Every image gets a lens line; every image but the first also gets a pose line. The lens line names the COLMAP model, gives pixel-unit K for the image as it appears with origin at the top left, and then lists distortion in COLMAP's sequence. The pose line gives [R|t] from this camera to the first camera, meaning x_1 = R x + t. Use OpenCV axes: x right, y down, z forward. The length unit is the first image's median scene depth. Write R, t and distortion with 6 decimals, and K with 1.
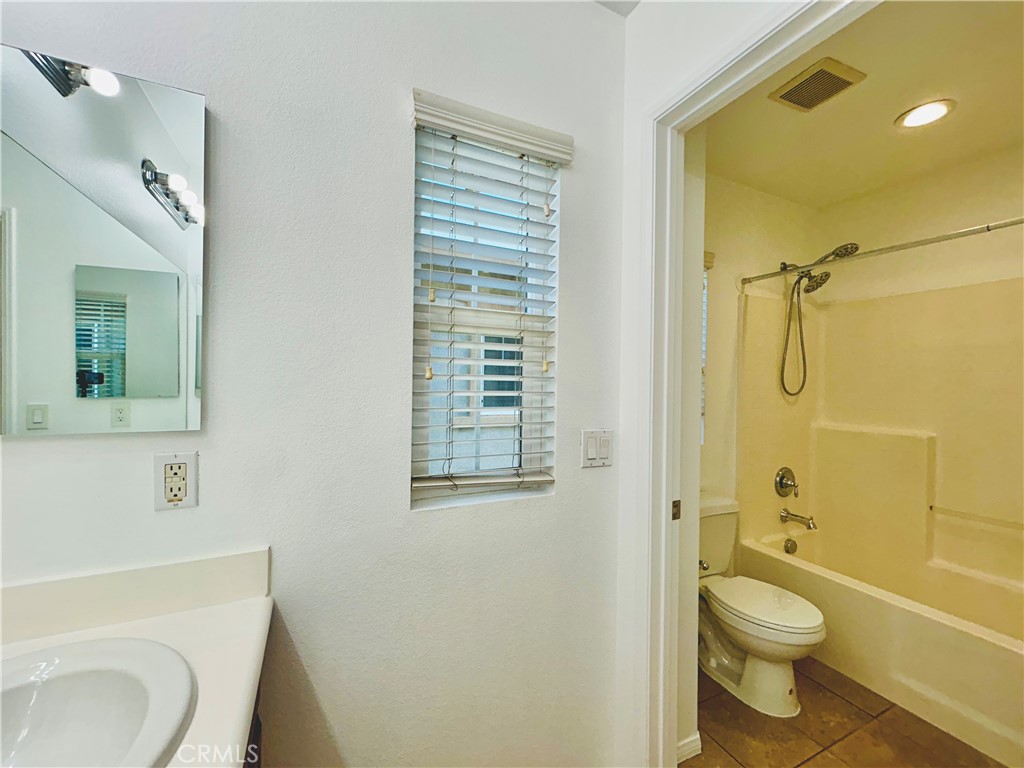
lens RADIAL K [[416.0, 0, 512.0], [0, 416.0, 384.0], [0, 0, 1]] dist [-0.001164, 0.000500]
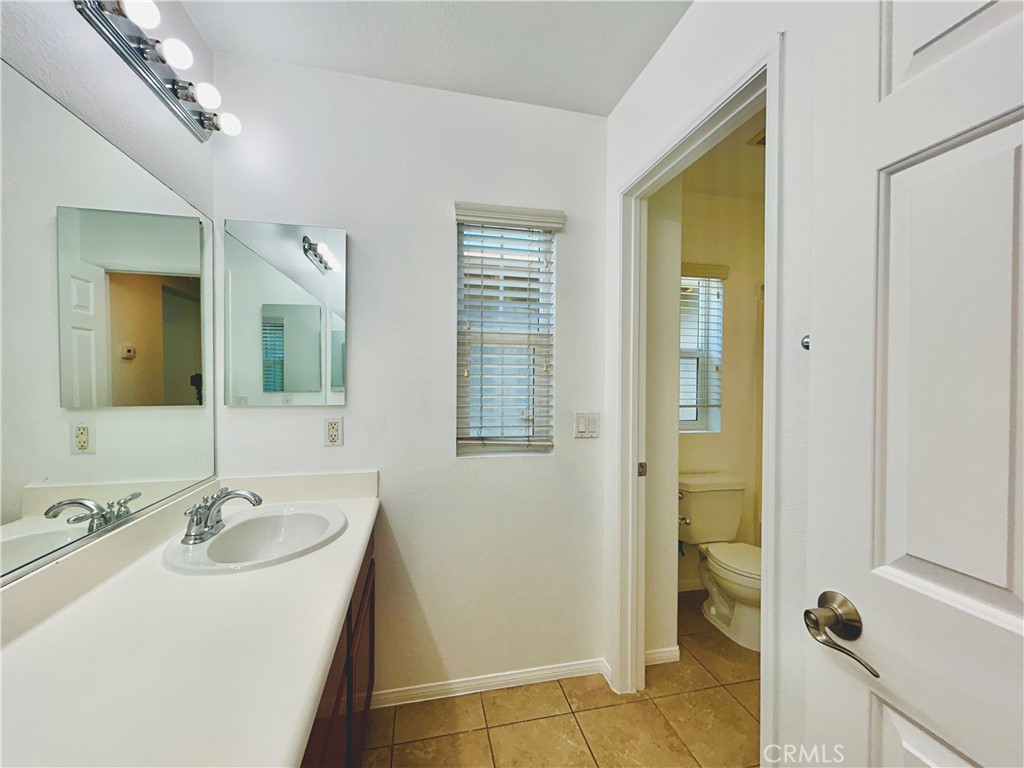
lens RADIAL K [[416.0, 0, 512.0], [0, 416.0, 384.0], [0, 0, 1]] dist [-0.001164, 0.000500]
pose [[0.975686, -0.004584, -0.219124, 0.276899], [0.005415, 0.999980, 0.003194, 0.009151], [0.219105, -0.004303, 0.975692, -0.459899]]
